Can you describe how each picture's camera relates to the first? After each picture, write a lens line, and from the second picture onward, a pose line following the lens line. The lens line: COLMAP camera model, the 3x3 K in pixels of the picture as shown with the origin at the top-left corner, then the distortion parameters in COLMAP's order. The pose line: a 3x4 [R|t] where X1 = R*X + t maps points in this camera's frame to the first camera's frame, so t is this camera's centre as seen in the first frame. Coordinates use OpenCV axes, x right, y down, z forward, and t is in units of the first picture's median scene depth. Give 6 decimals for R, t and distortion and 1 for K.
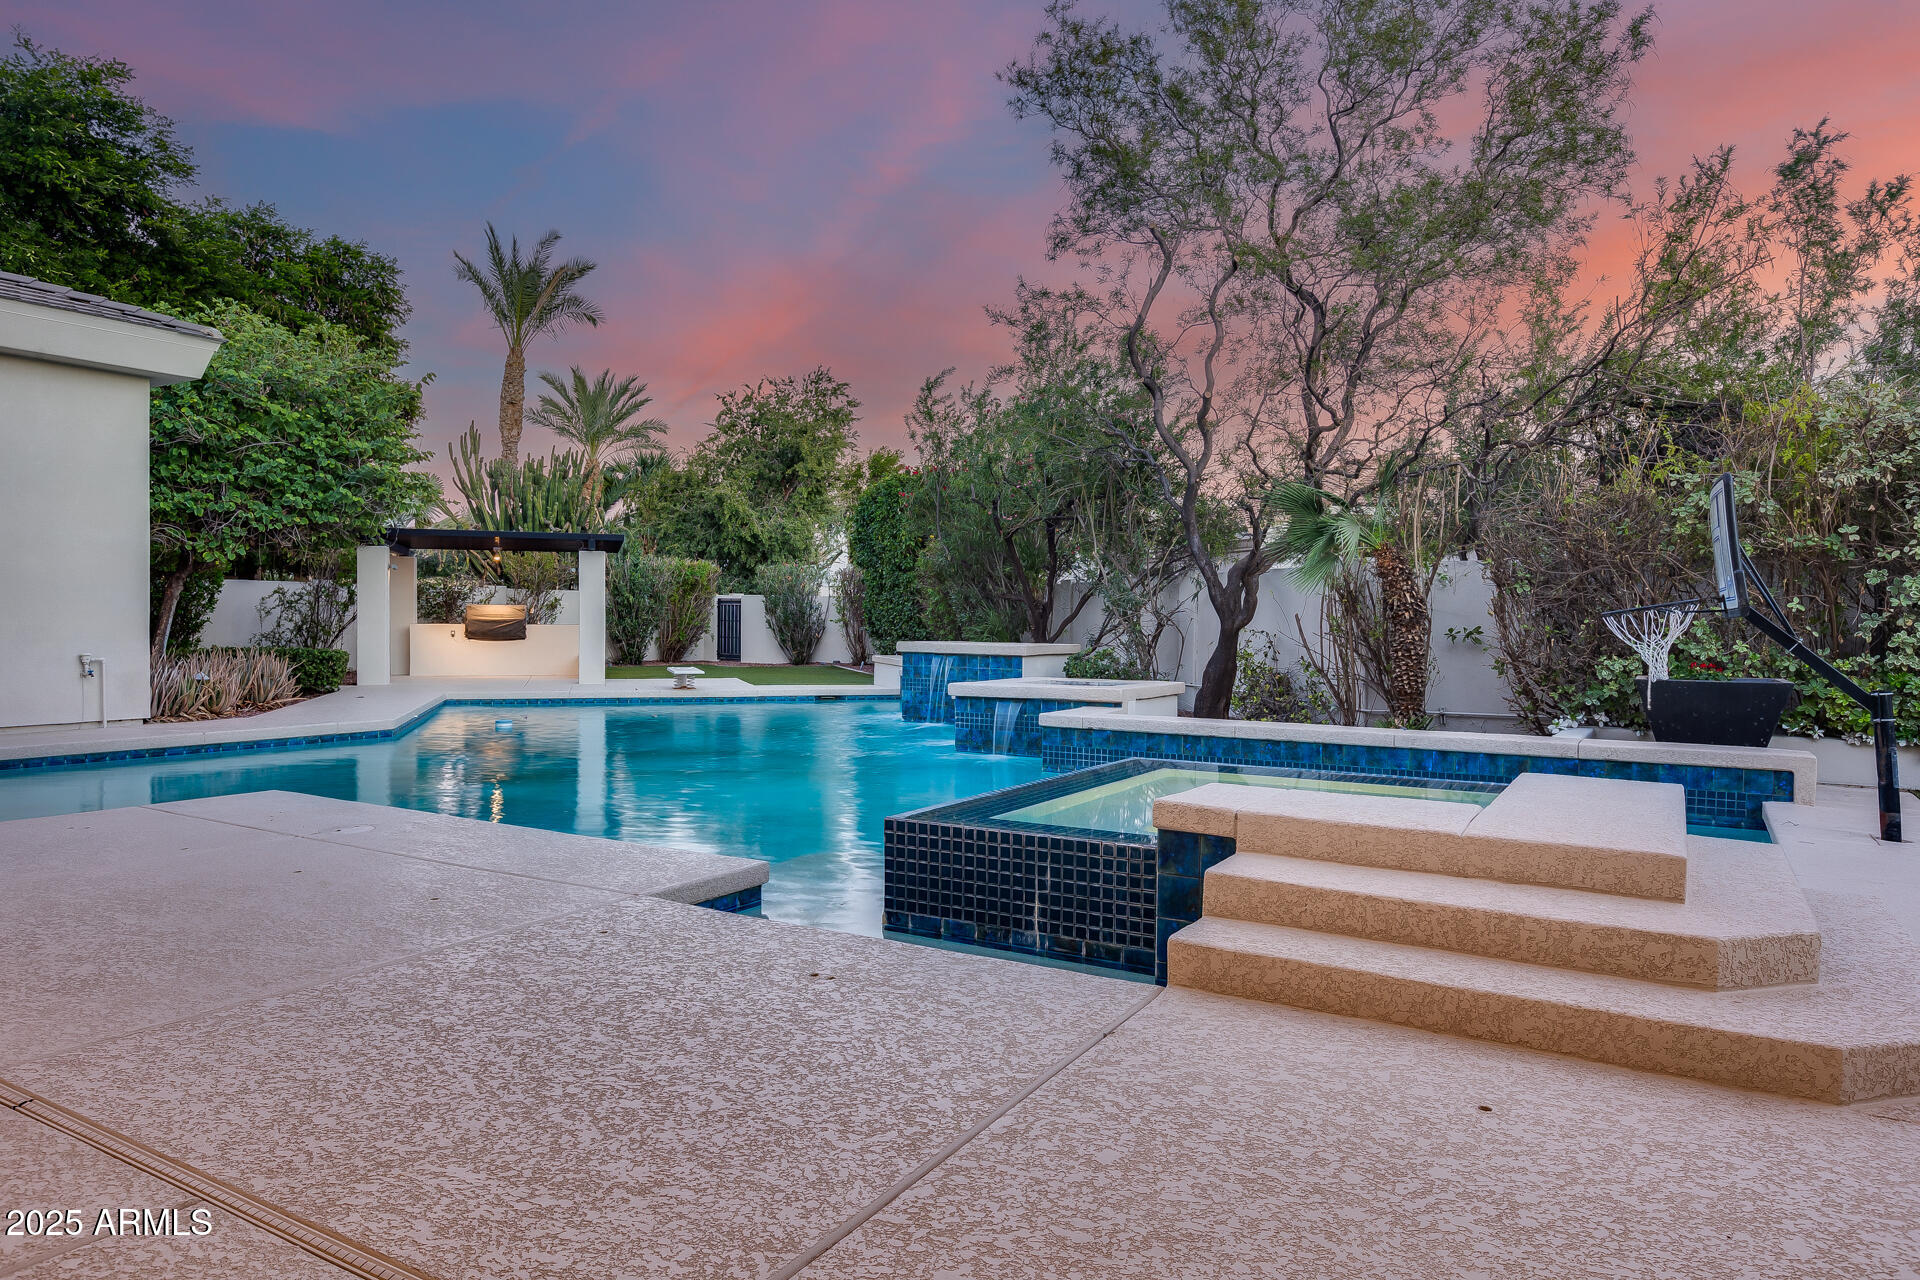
lens RADIAL K [[1188.6, 0, 960.0], [0, 1188.6, 640.0], [0, 0, 1]] dist [-0.005808, -0.003276]
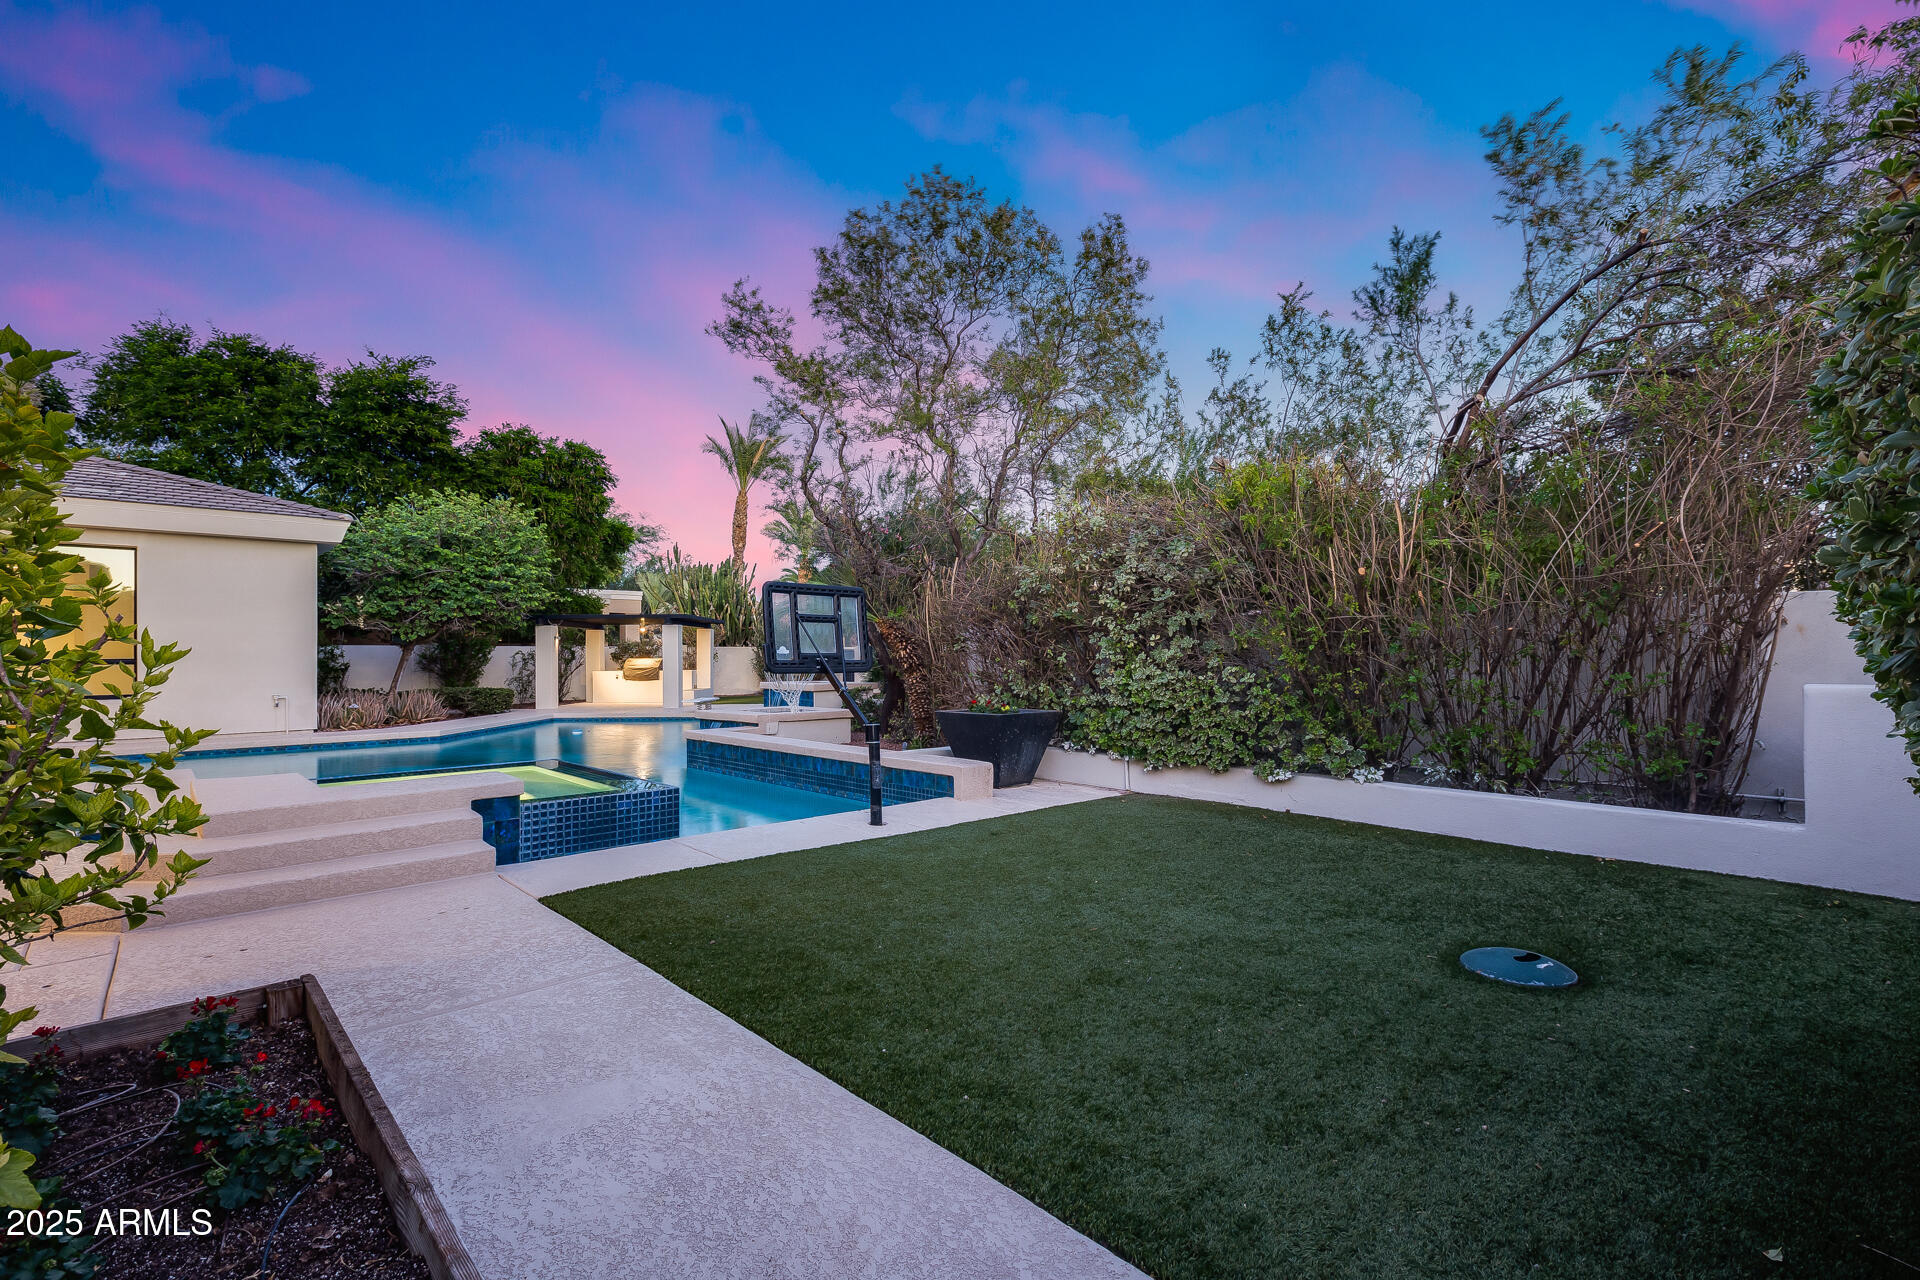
lens RADIAL K [[862.9, 0, 960.0], [0, 862.9, 640.0], [0, 0, 1]] dist [0.000451, 0.000069]
pose [[0.960542, -0.019870, -0.277424, 0.525674], [0.009533, 0.999211, -0.038561, -0.008490], [0.277971, 0.034395, 0.959973, -0.006096]]
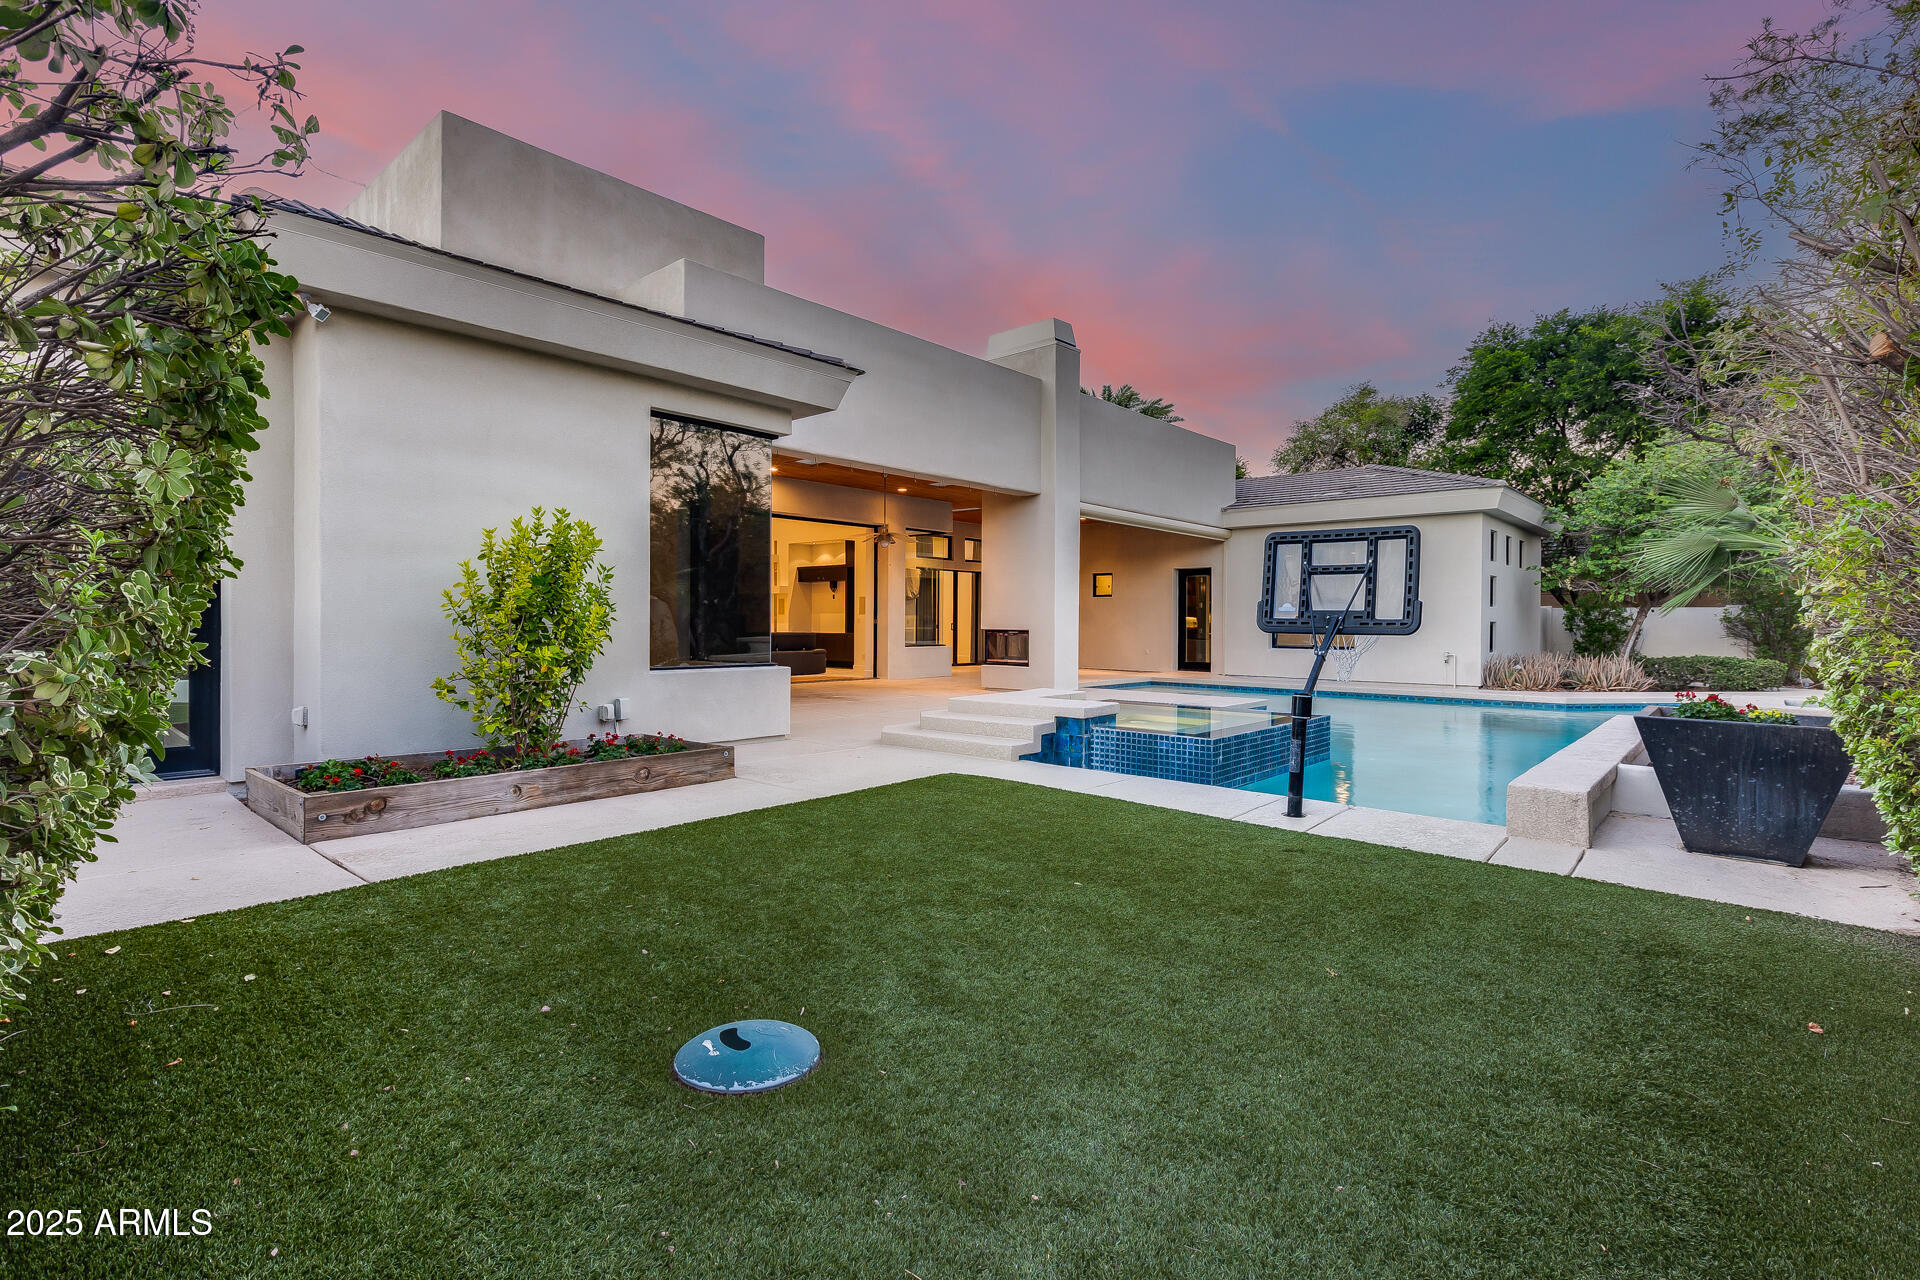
lens RADIAL K [[908.8, 0, 960.0], [0, 908.8, 640.0], [0, 0, 1]] dist [-0.000163, -0.000031]
pose [[-0.191288, 0.011937, -0.981461, 0.751742], [-0.027879, 0.999457, 0.017589, -0.009534], [0.981138, 0.030726, -0.190851, 0.322245]]
